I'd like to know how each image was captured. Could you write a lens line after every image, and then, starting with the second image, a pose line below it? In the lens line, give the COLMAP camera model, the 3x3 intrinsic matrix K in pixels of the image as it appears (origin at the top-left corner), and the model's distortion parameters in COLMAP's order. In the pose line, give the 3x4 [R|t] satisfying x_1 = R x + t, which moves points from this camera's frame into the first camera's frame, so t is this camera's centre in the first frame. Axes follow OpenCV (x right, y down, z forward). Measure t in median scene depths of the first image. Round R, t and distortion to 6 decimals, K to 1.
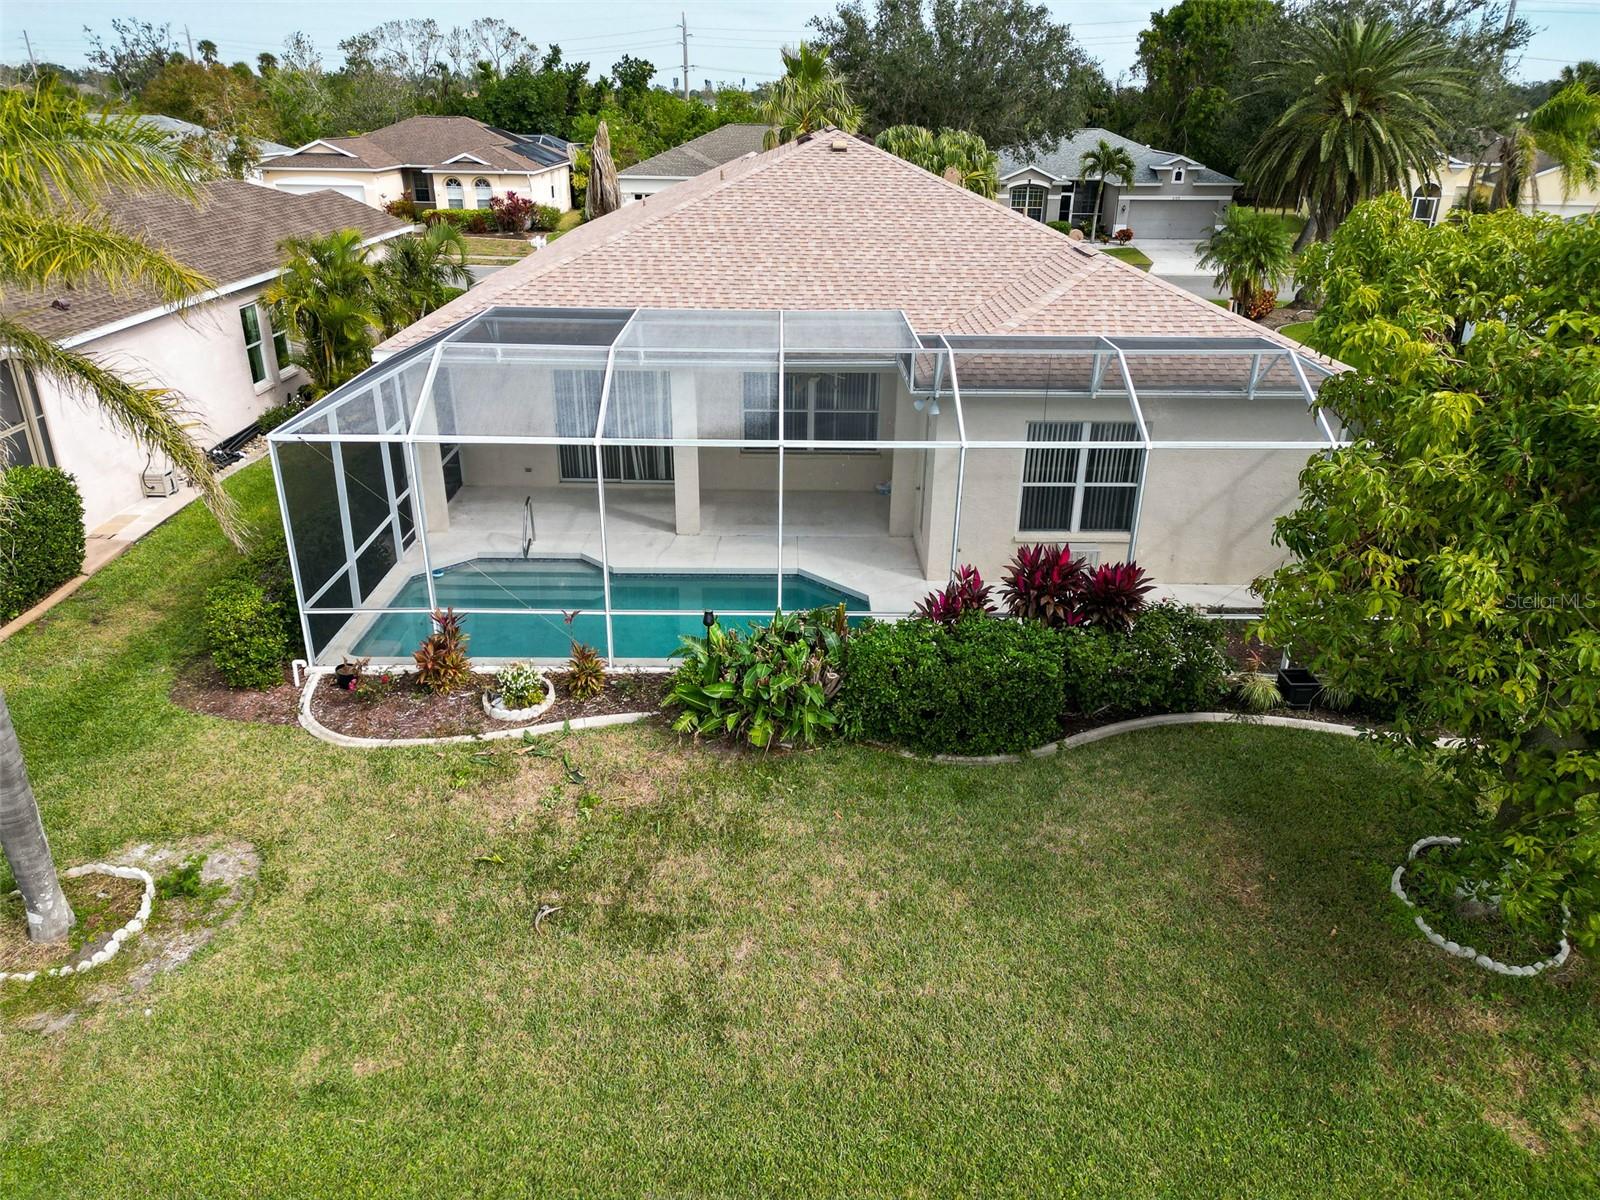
lens RADIAL K [[1107.7, 0, 808.2], [0, 1107.7, 594.6], [0, 0, 1]] dist [0.074091, -0.054907]
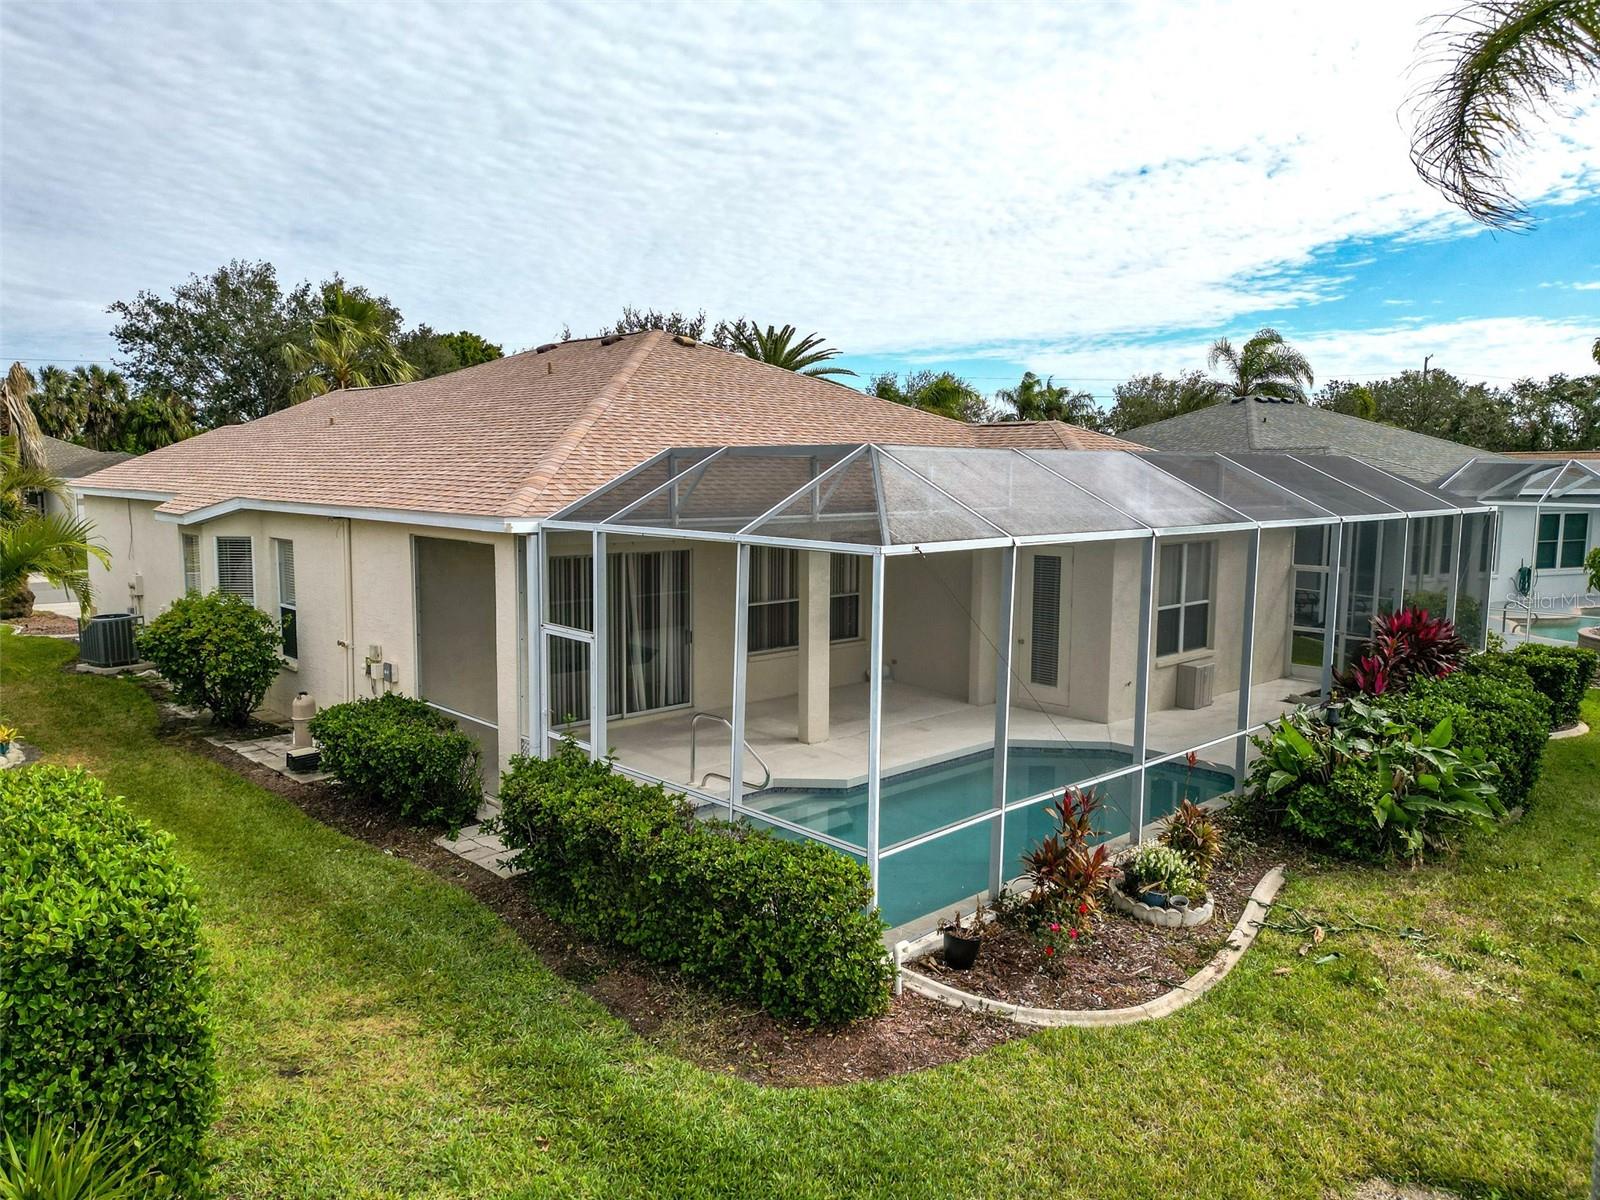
lens RADIAL K [[1107.7, 0, 808.2], [0, 1107.7, 594.6], [0, 0, 1]] dist [0.074091, -0.054907]
pose [[0.739567, -0.085242, 0.667664, -0.748051], [0.272383, 0.944999, -0.181067, -0.017238], [-0.615507, 0.315772, 0.722108, 0.489891]]
